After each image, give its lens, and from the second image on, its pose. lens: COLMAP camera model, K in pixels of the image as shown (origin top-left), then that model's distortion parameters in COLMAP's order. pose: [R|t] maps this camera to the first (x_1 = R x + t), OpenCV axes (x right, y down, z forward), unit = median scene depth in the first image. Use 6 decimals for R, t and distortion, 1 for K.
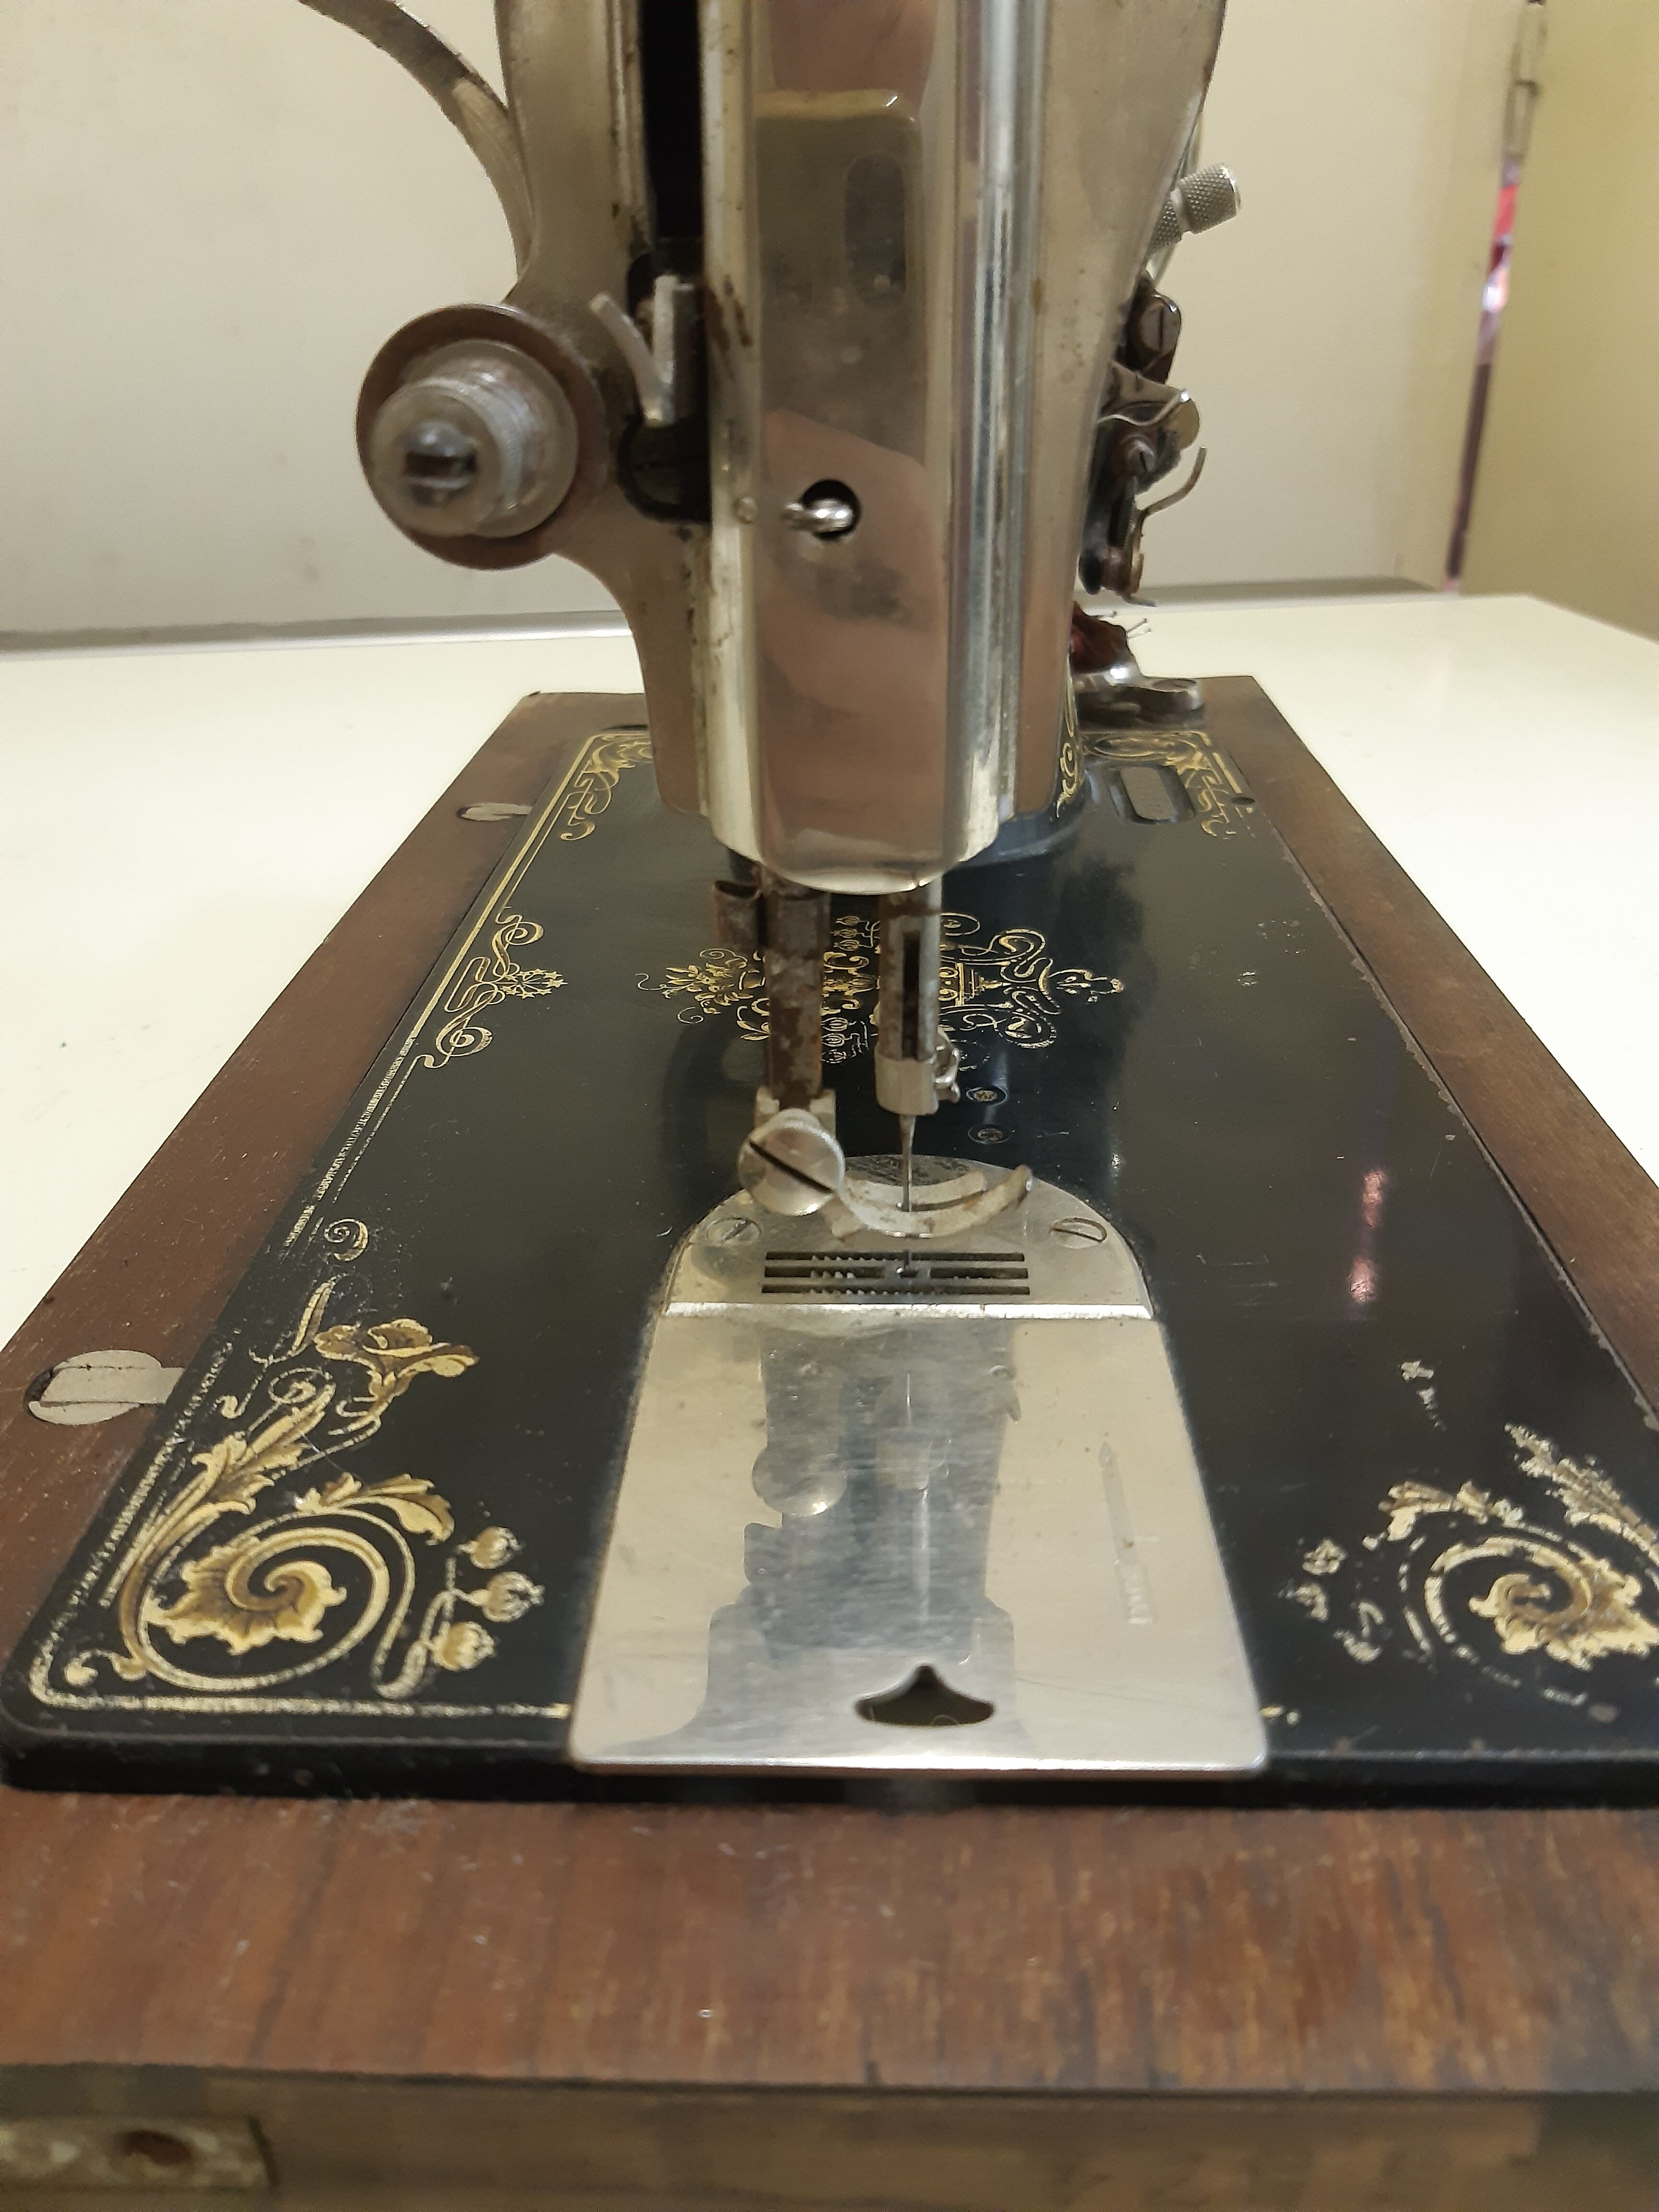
lens RADIAL K [[1755.5, 0, 856.5], [0, 1755.5, 1109.0], [0, 0, 1]] dist [0.076574, -0.224330]
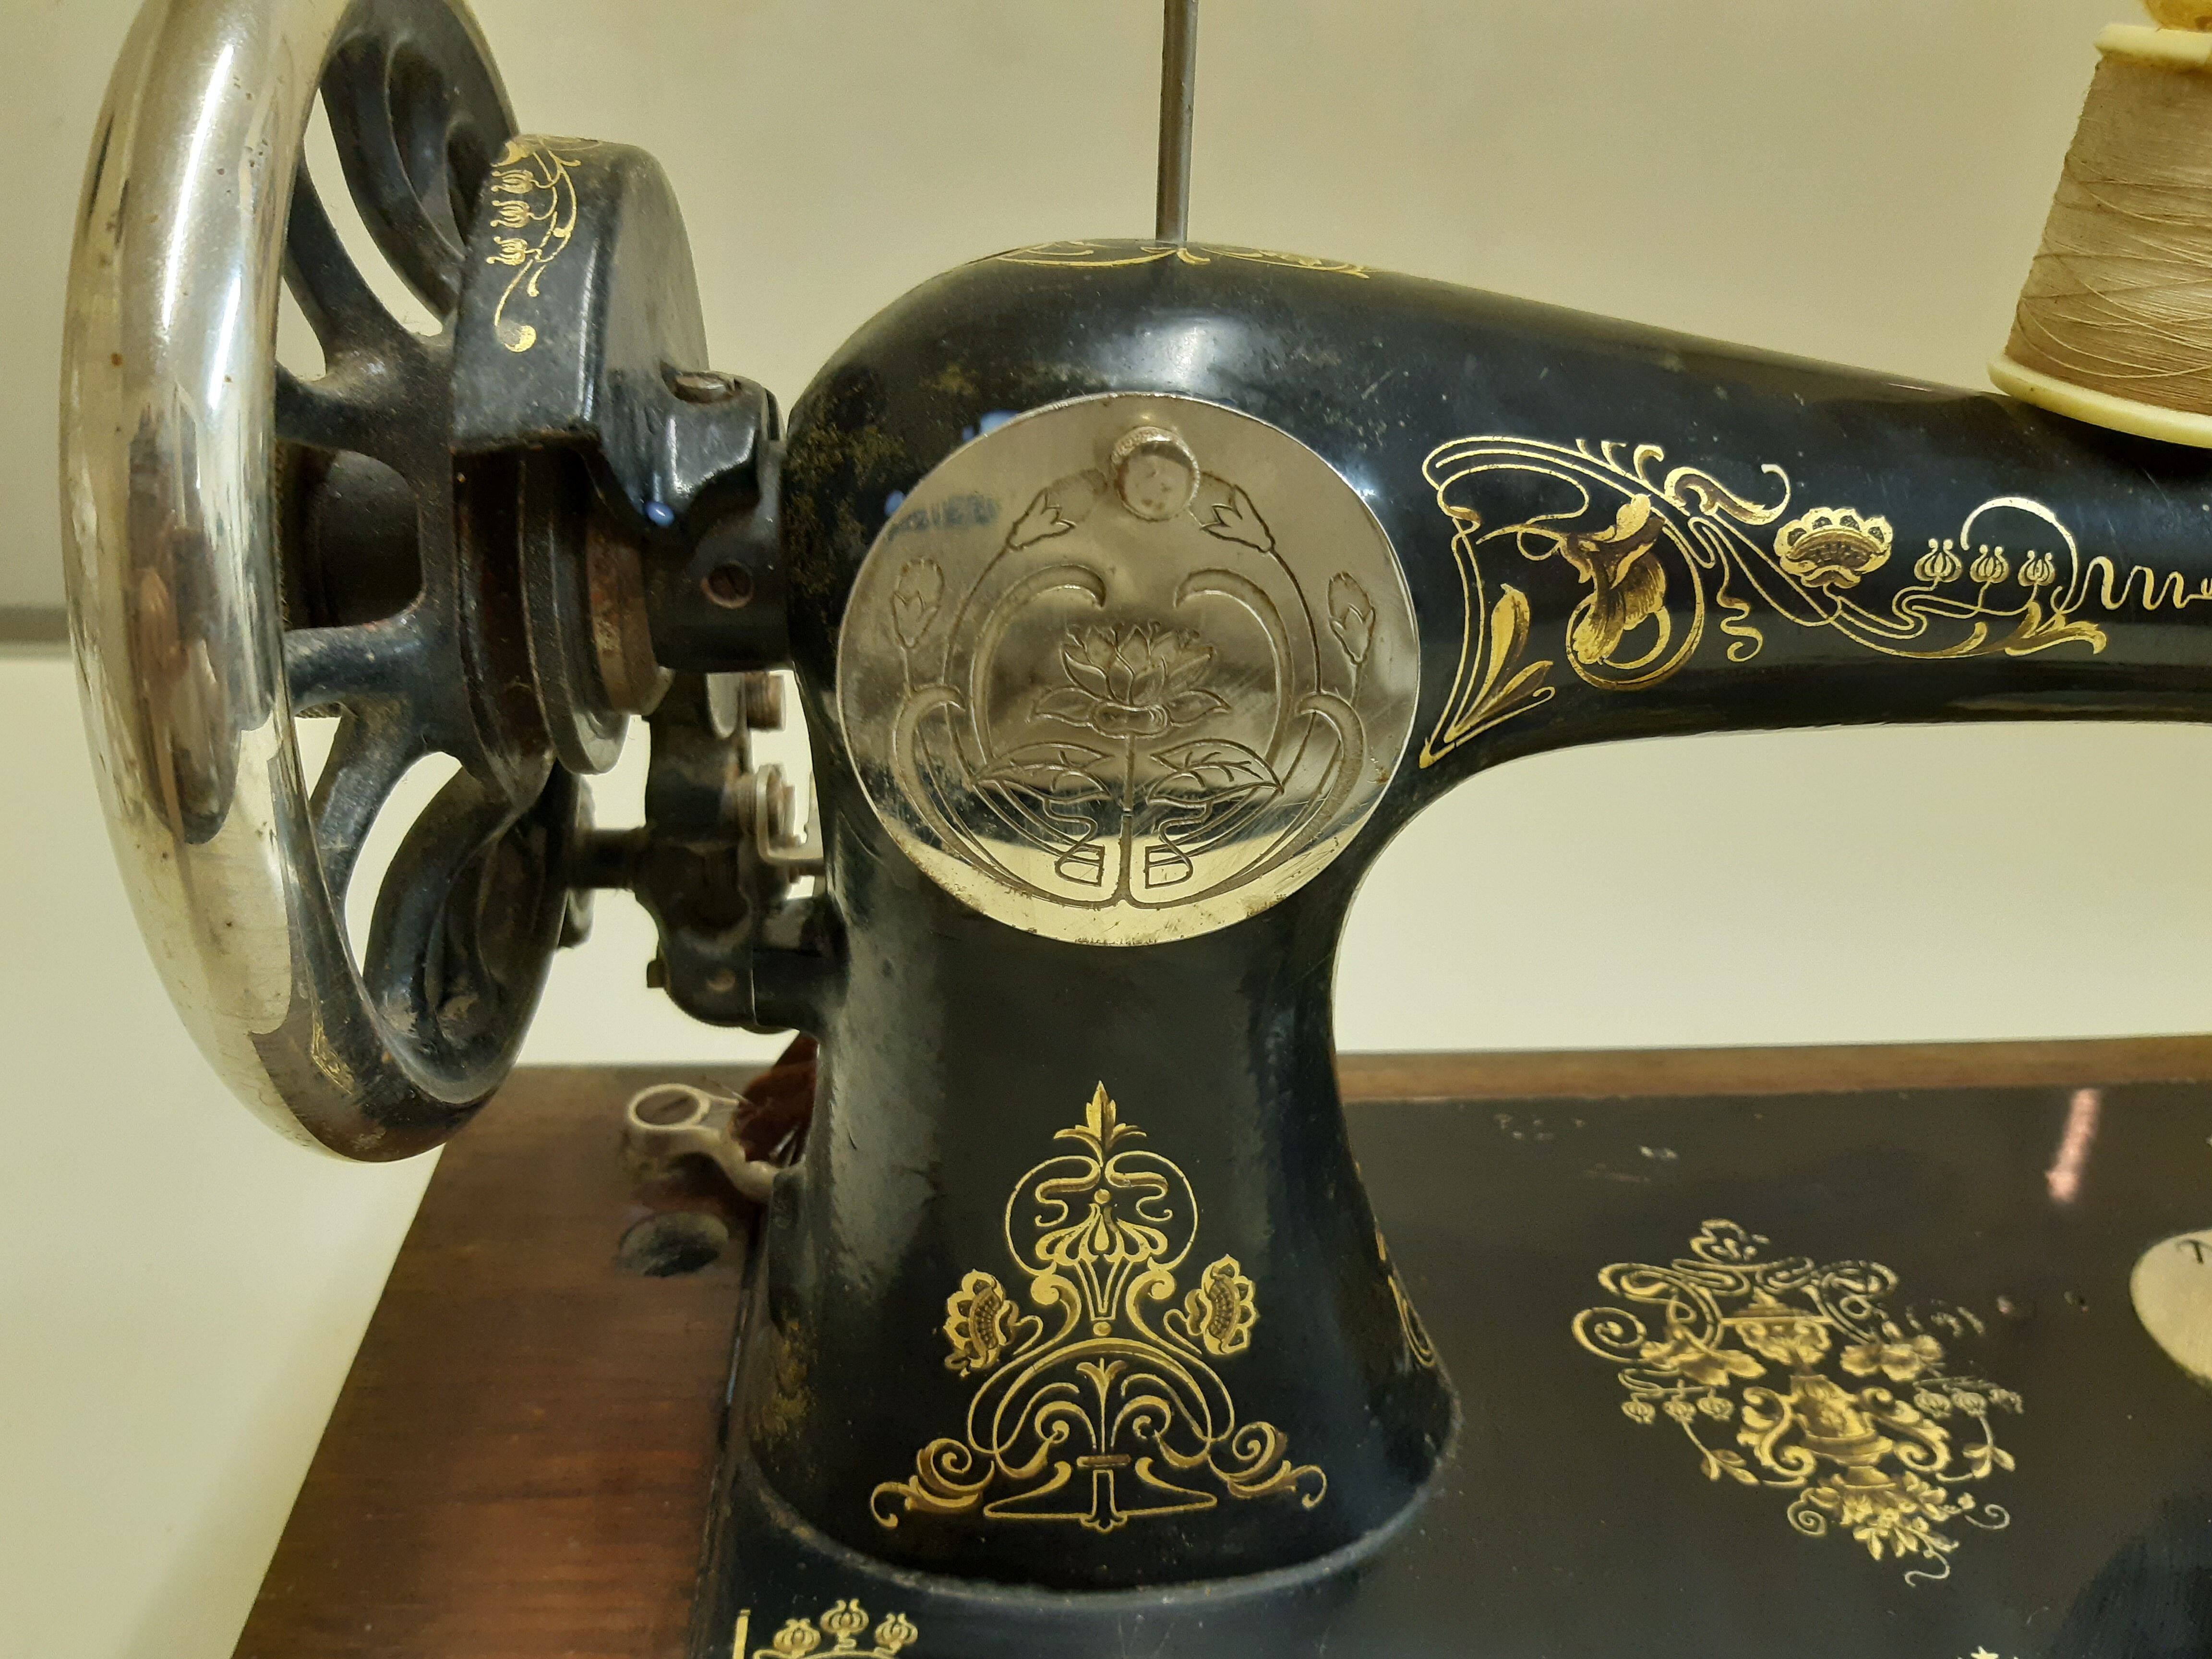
lens RADIAL K [[1755.5, 0, 1162.2], [0, 1755.5, 851.7], [0, 0, 1]] dist [0.076574, -0.224330]
pose [[-0.119048, -0.413931, 0.902490, -1.129724], [0.407918, 0.808310, 0.424543, -1.395998], [-0.905224, 0.418683, 0.072622, 1.884326]]
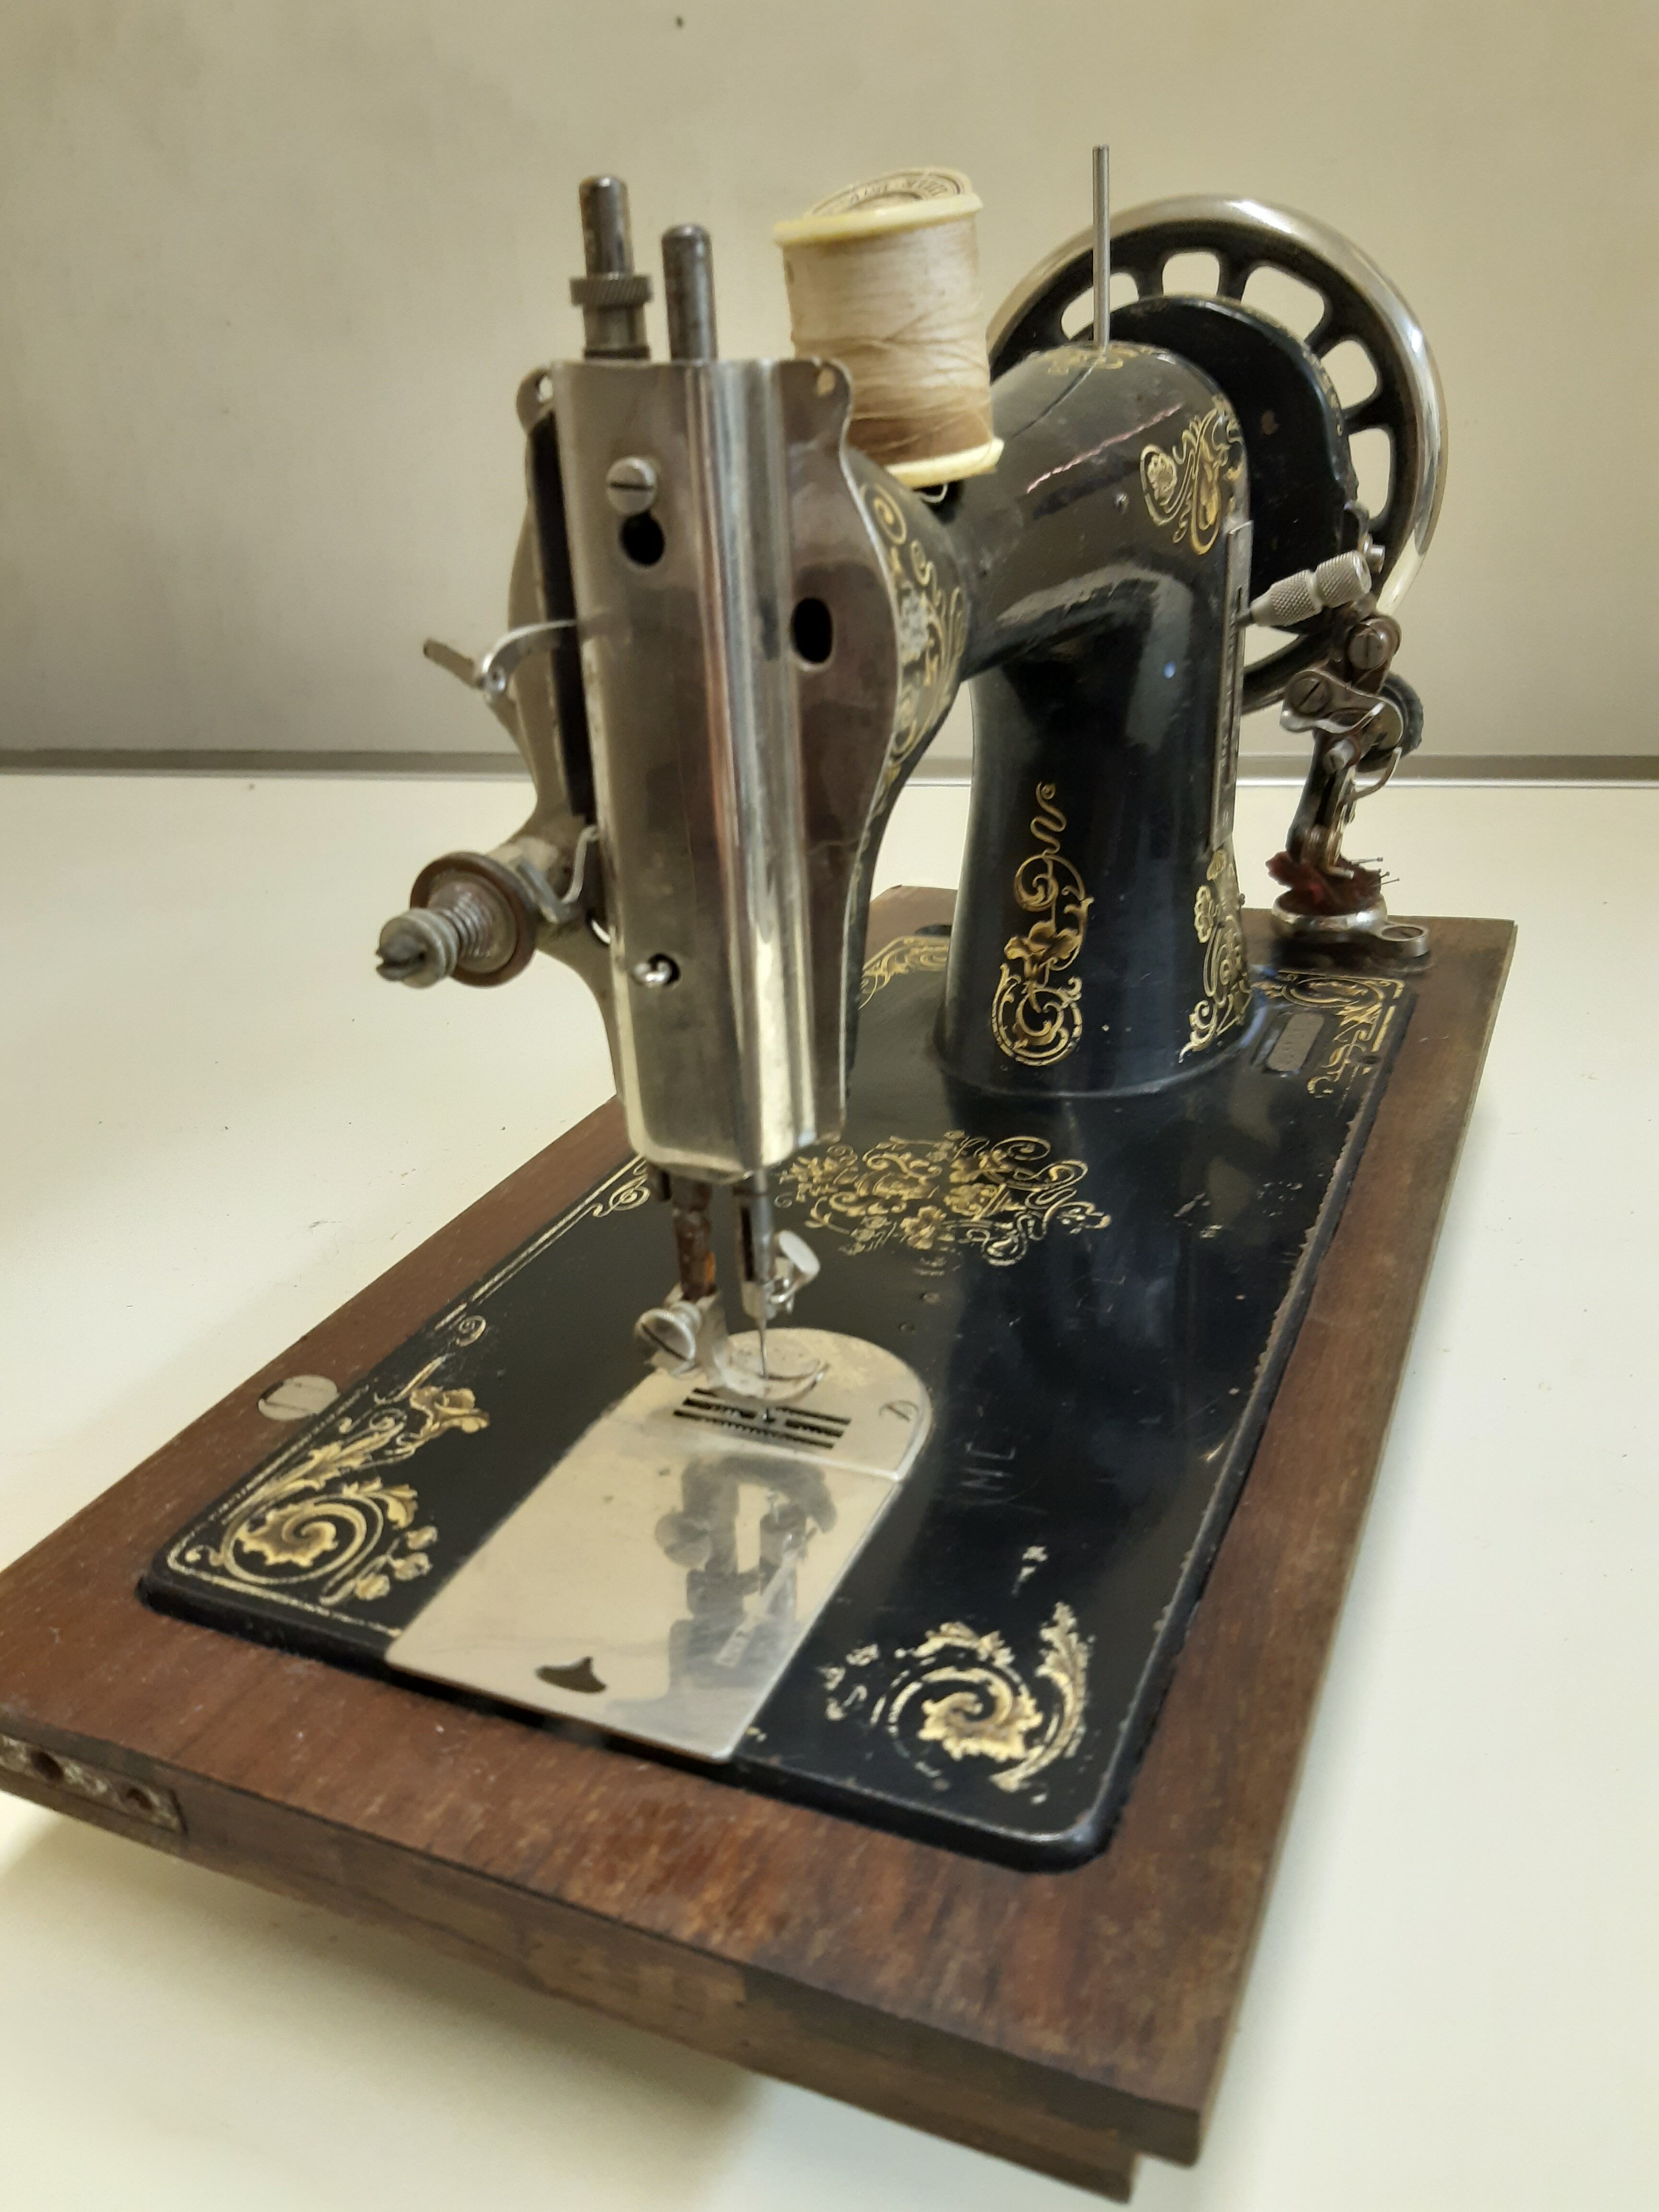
lens RADIAL K [[1776.7, 0, 865.2], [0, 1776.7, 1096.8], [0, 0, 1]] dist [0.142447, -0.423576]
pose [[0.927561, 0.124302, -0.352391, 0.726809], [-0.135502, 0.990751, -0.007190, -0.213822], [0.348238, 0.054419, 0.935825, -0.489494]]
